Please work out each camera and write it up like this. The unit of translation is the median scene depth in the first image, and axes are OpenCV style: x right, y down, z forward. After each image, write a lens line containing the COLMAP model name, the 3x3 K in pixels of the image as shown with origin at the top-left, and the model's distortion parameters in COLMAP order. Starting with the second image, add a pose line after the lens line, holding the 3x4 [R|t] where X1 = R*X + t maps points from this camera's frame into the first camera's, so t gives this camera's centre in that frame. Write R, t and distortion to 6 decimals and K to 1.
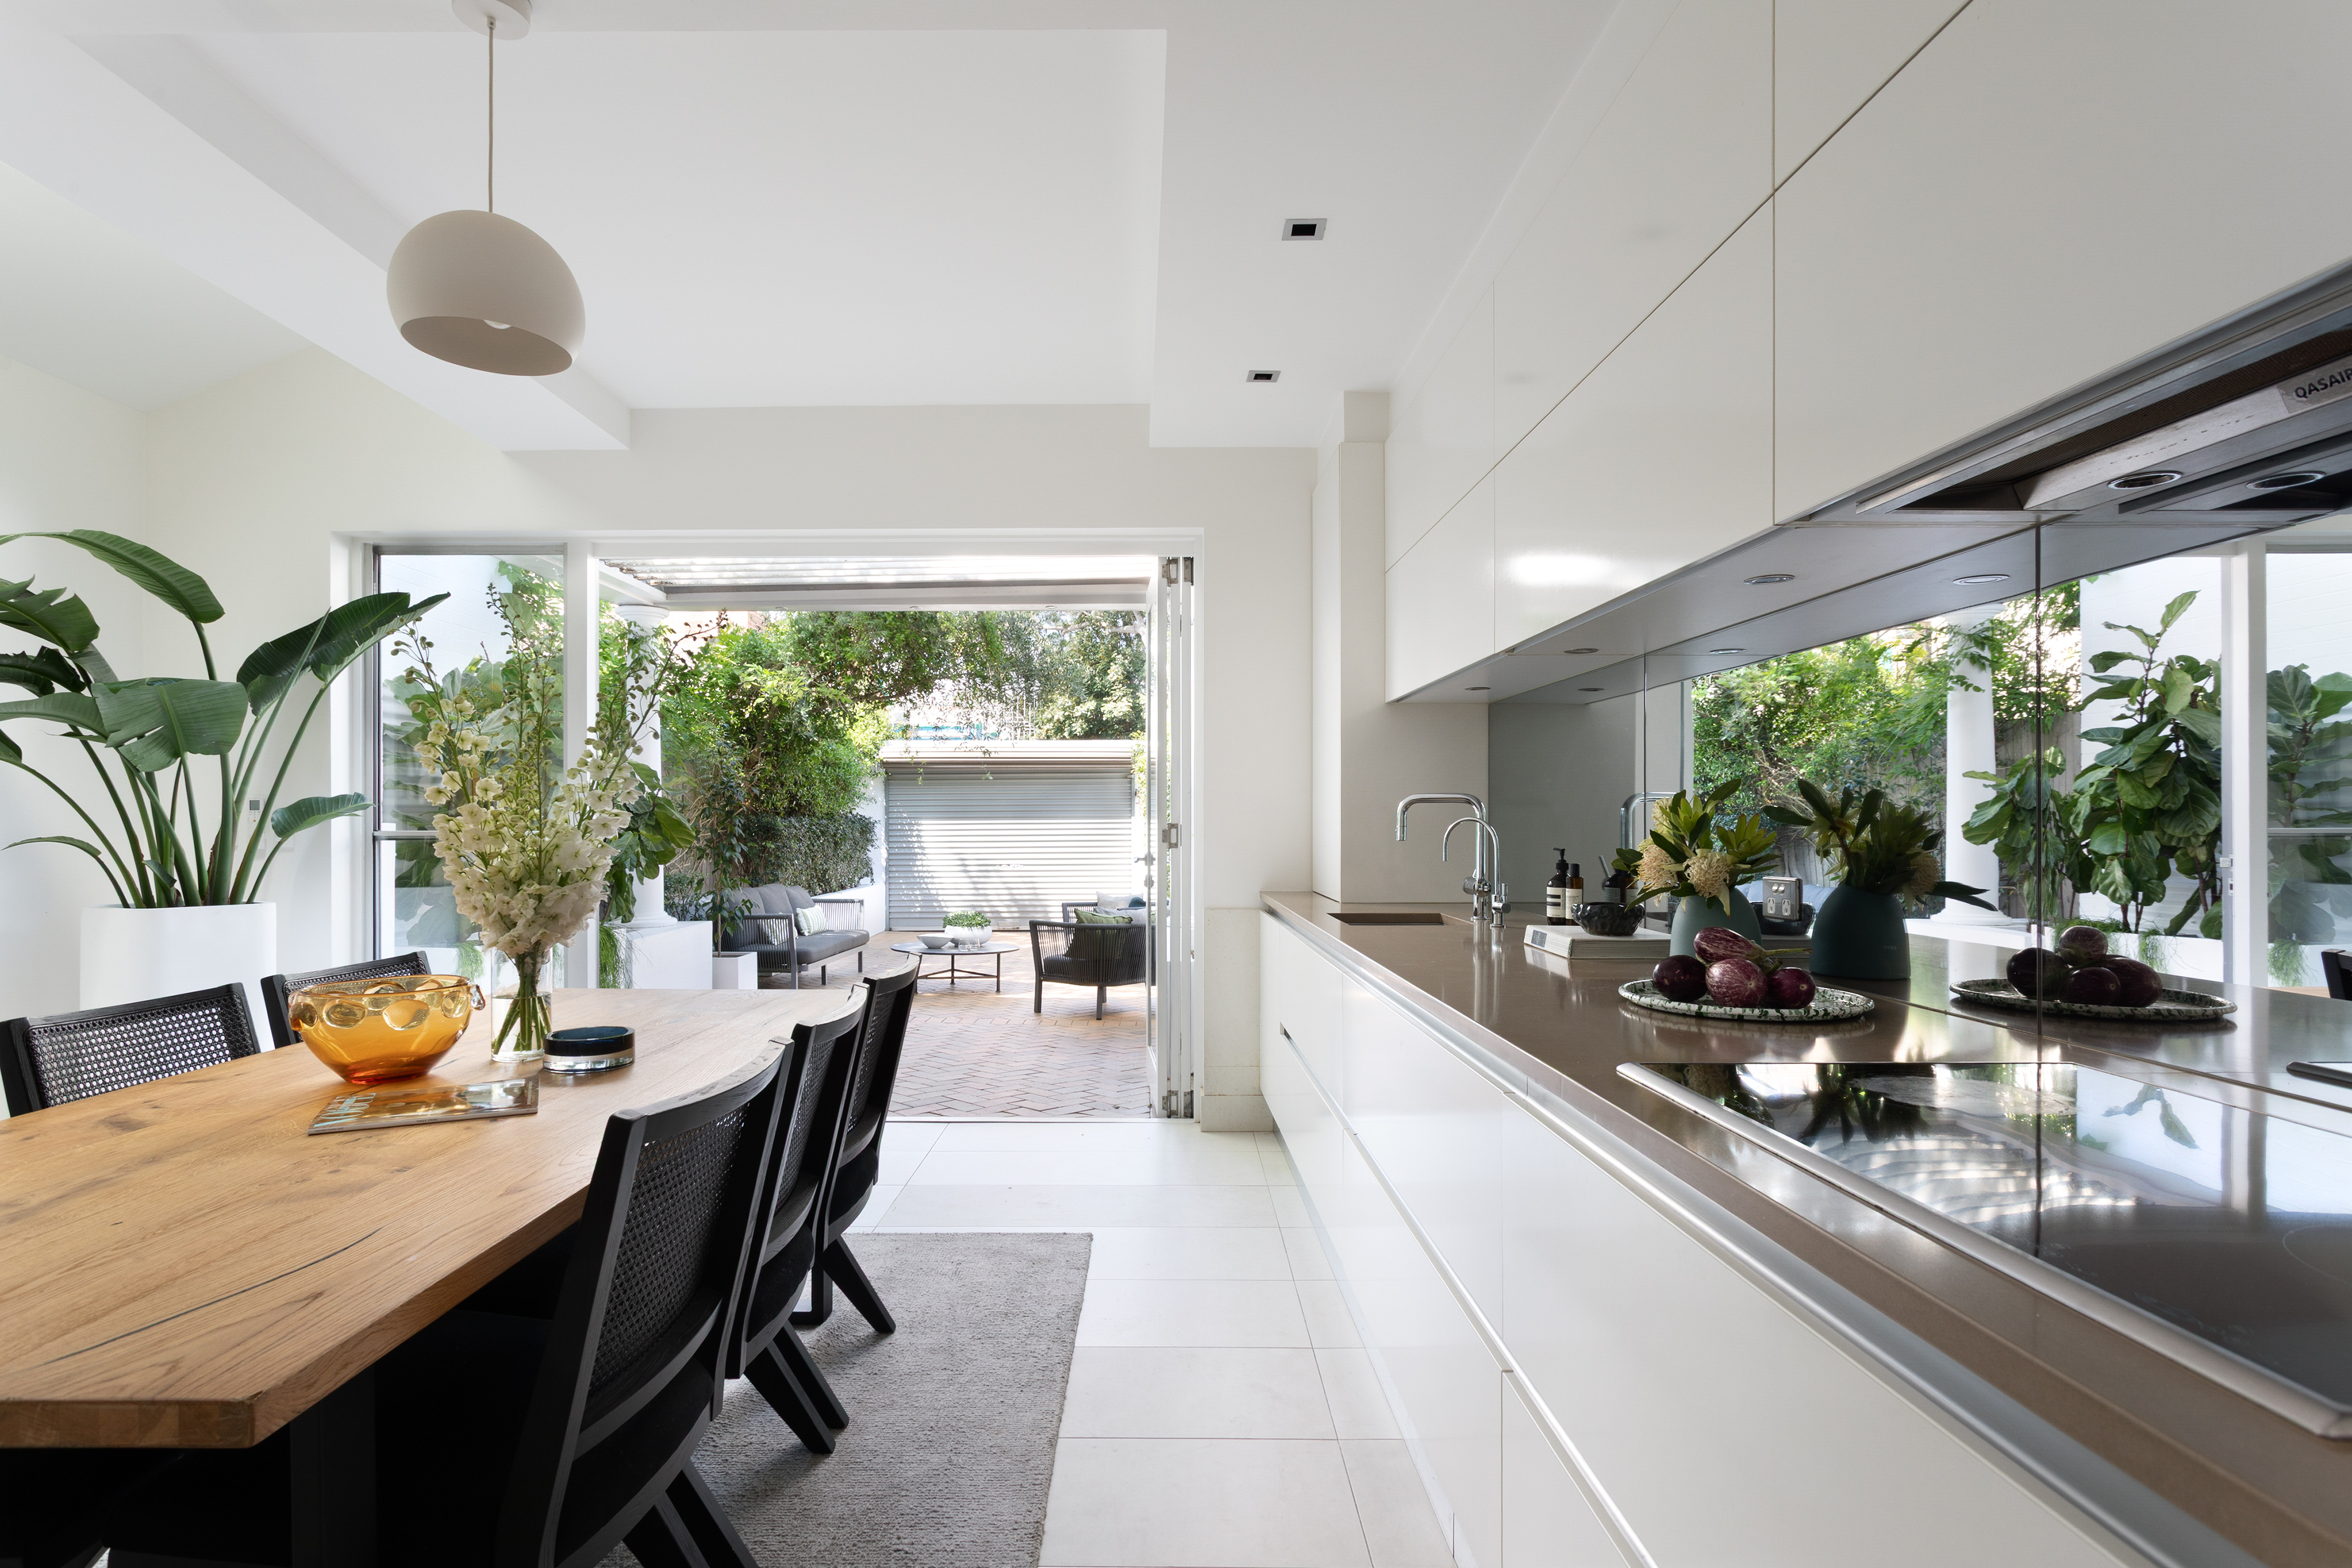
lens RADIAL K [[1207.7, 0, 1174.4], [0, 1207.7, 824.4], [0, 0, 1]] dist [-0.010783, -0.001885]
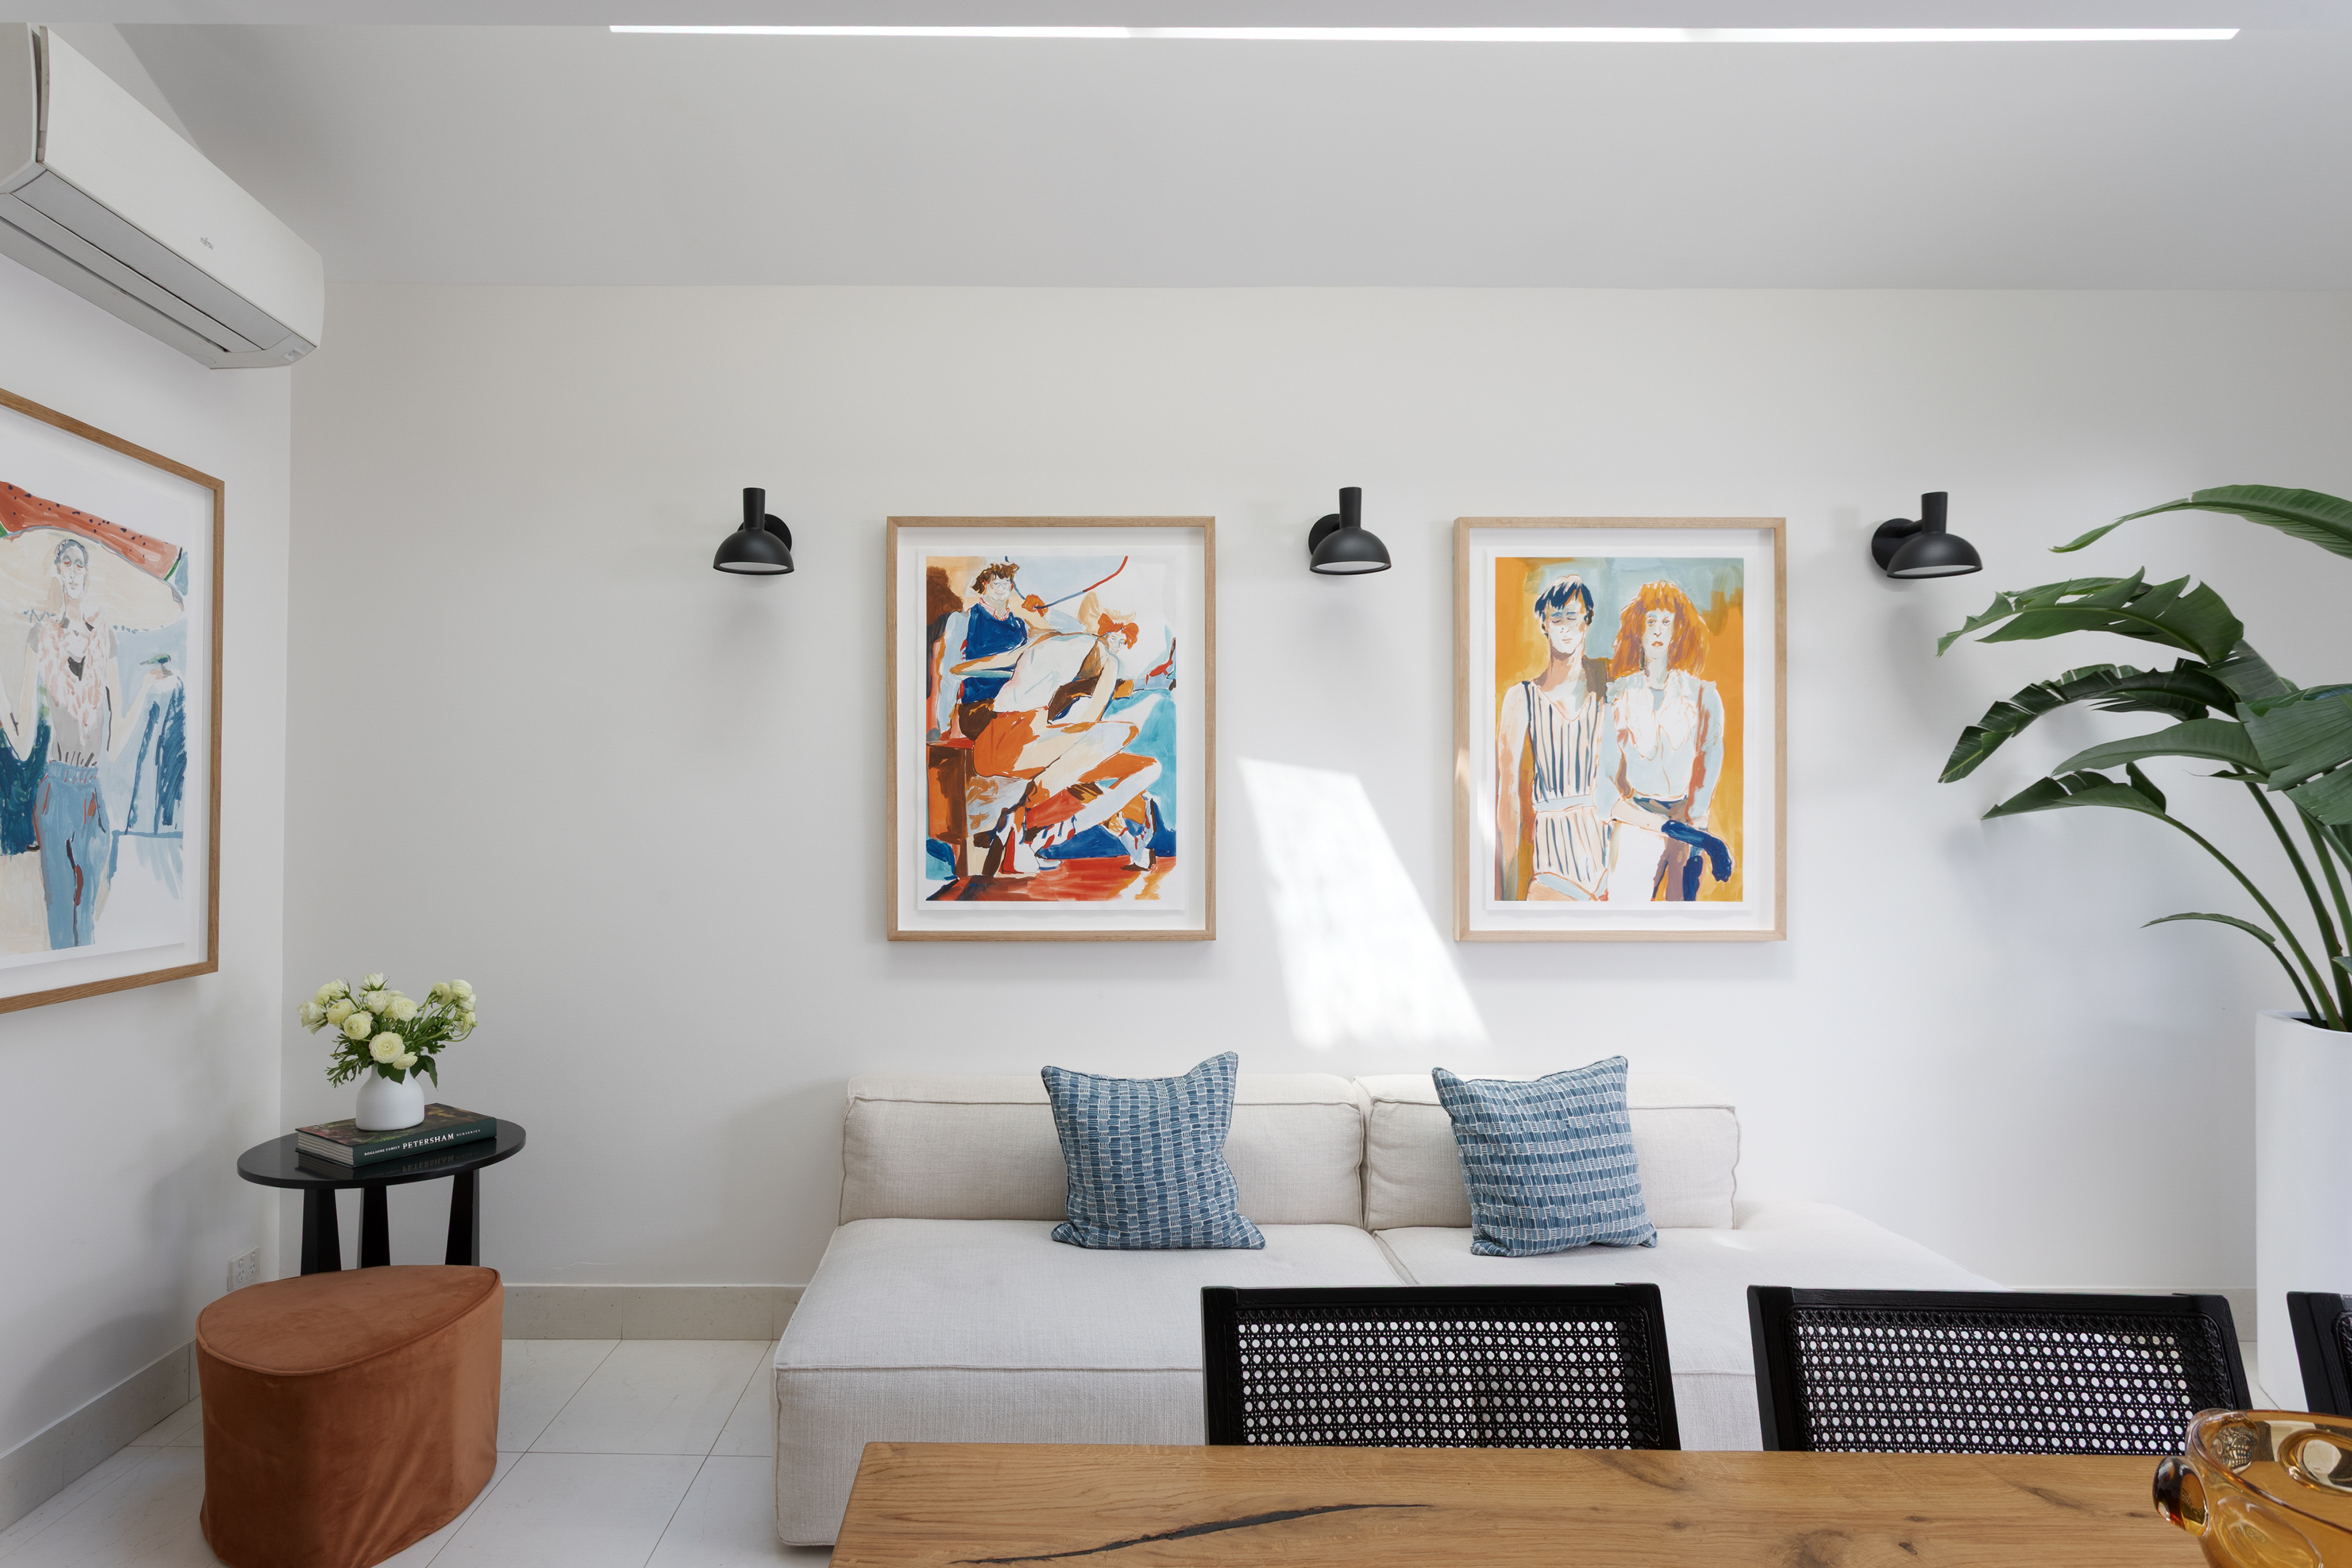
lens RADIAL K [[1372.6, 0, 1174.4], [0, 1372.6, 780.7], [0, 0, 1]] dist [0.003564, 0.001653]
pose [[-0.039602, -0.026053, -0.998876, -0.055719], [-0.006449, 0.999646, -0.025817, -0.036821], [0.999195, 0.005420, -0.039756, 0.322935]]
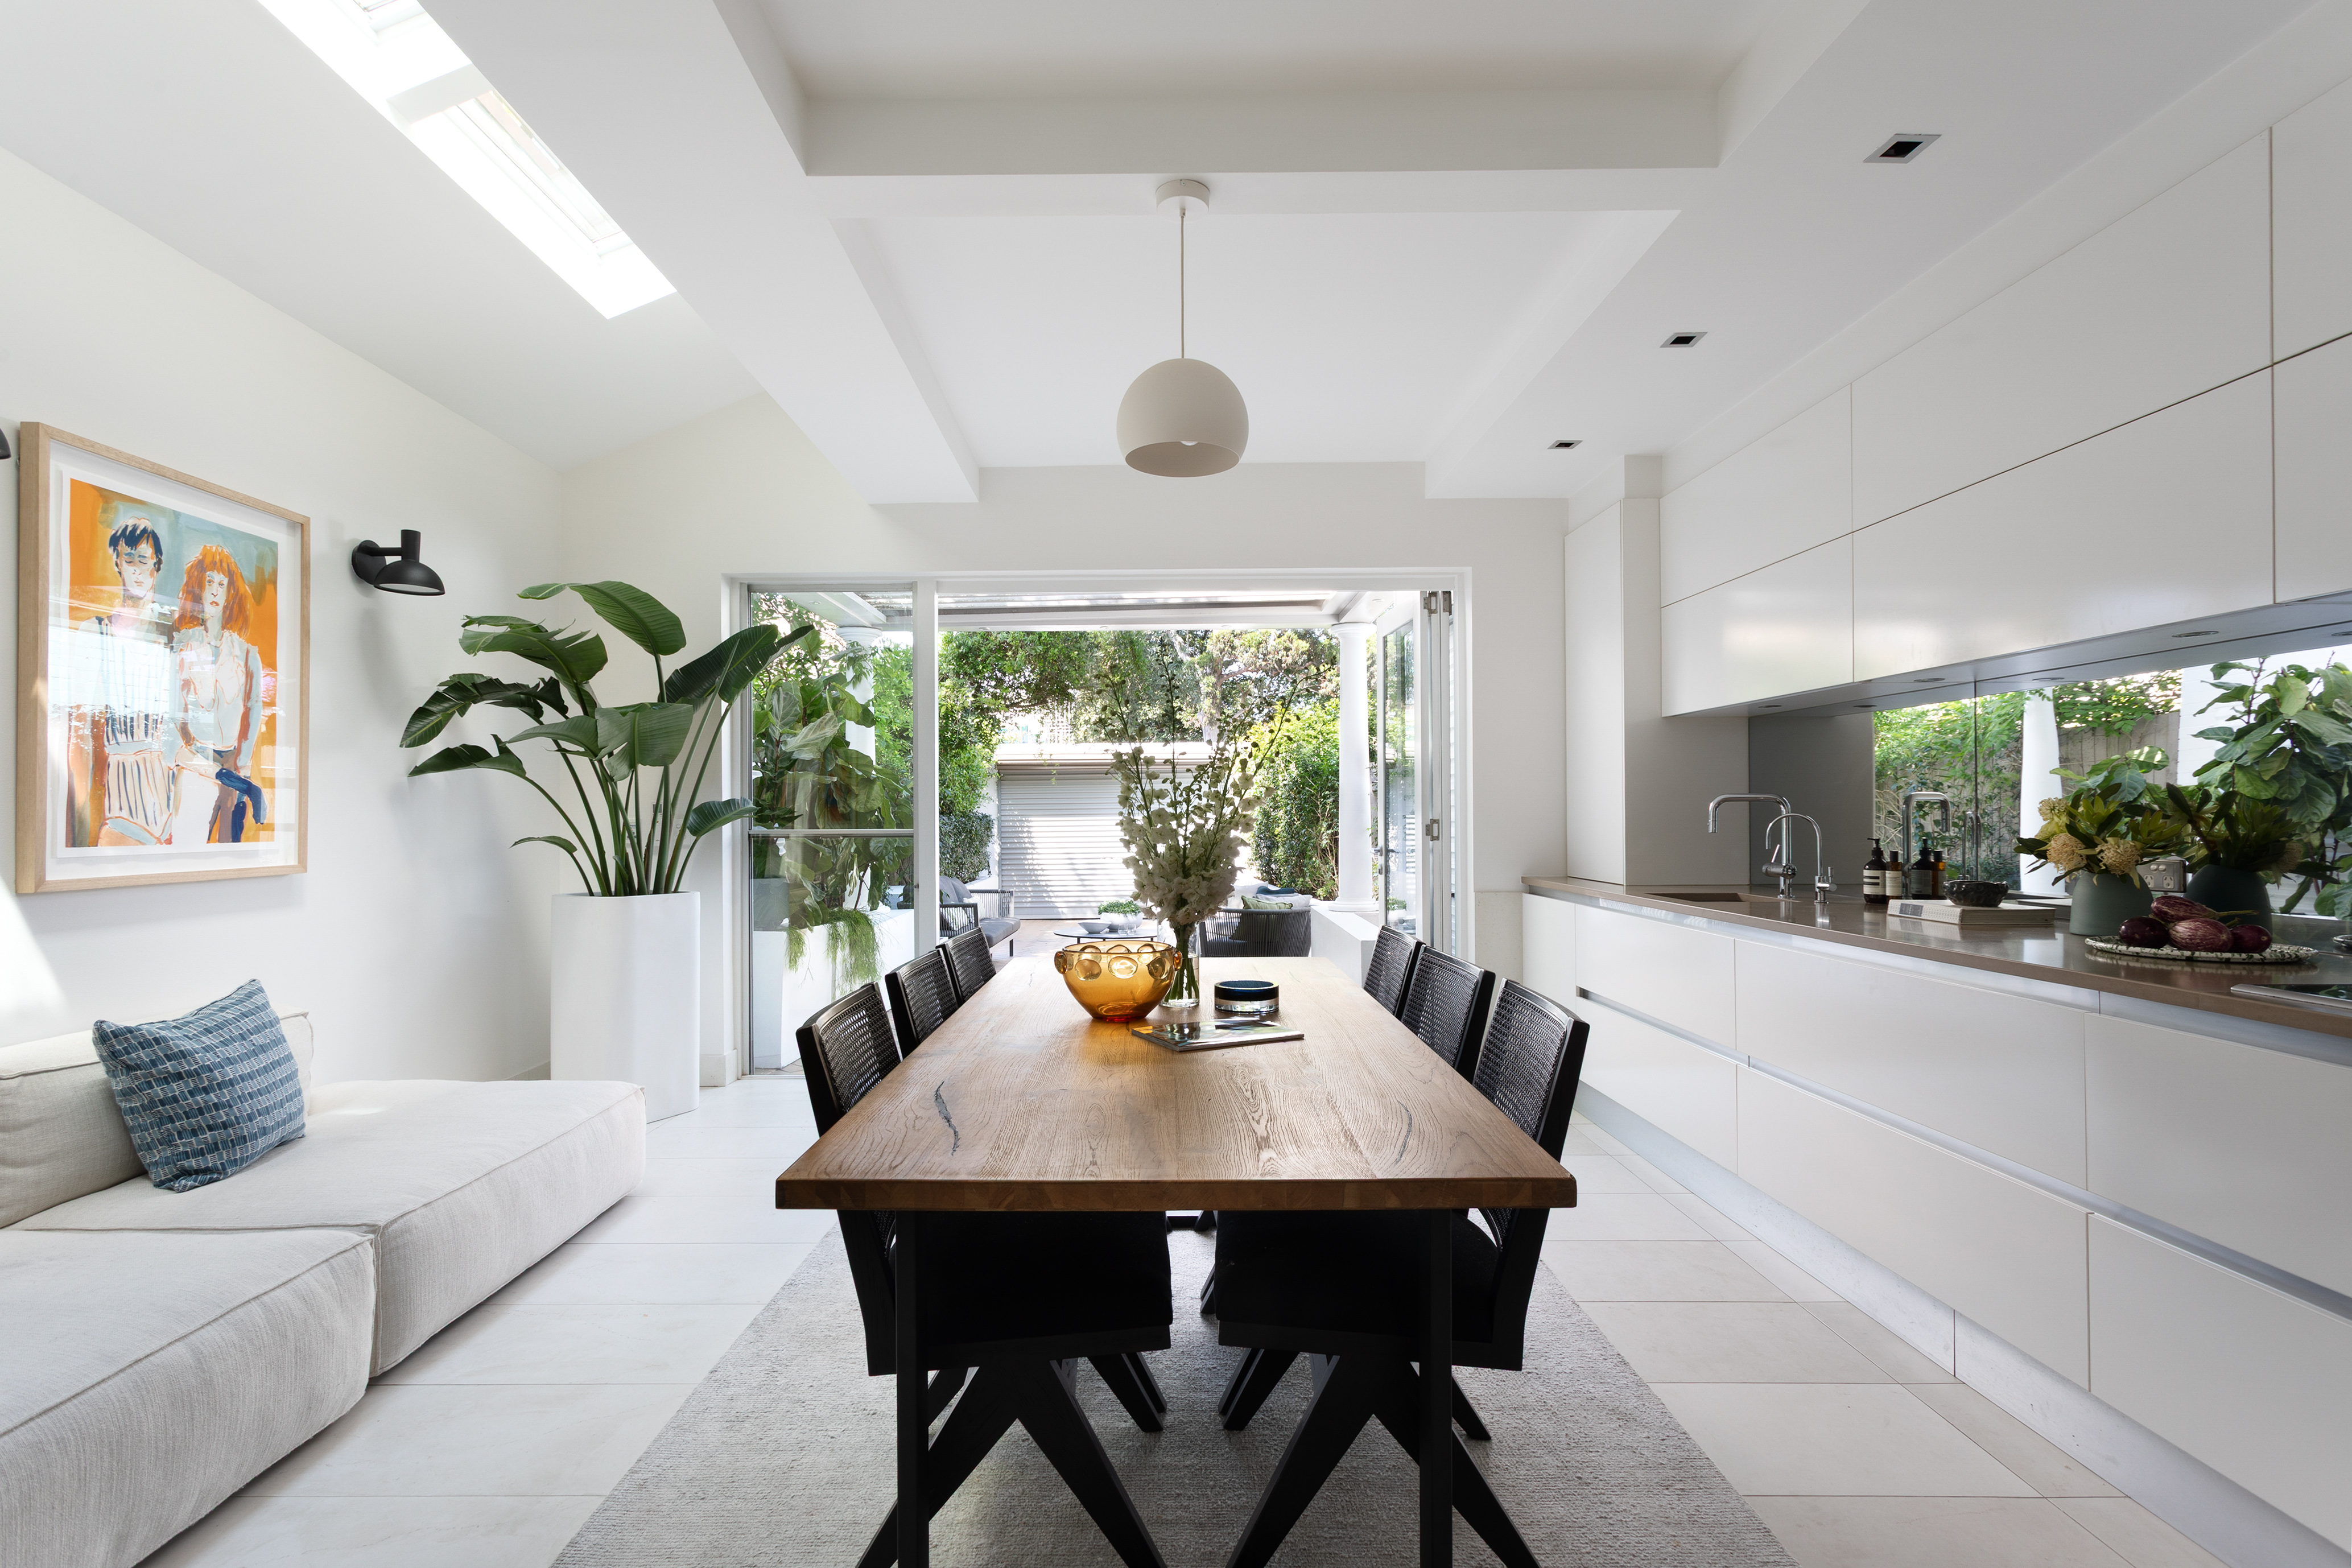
lens RADIAL K [[1150.1, 0, 1173.0], [0, 1150.1, 805.1], [0, 0, 1]] dist [0.002728, 0.000949]
pose [[0.999940, -0.006892, -0.008523, -0.245896], [0.006788, 0.999903, -0.012142, -0.002639], [0.008606, 0.012084, 0.999890, -0.110710]]
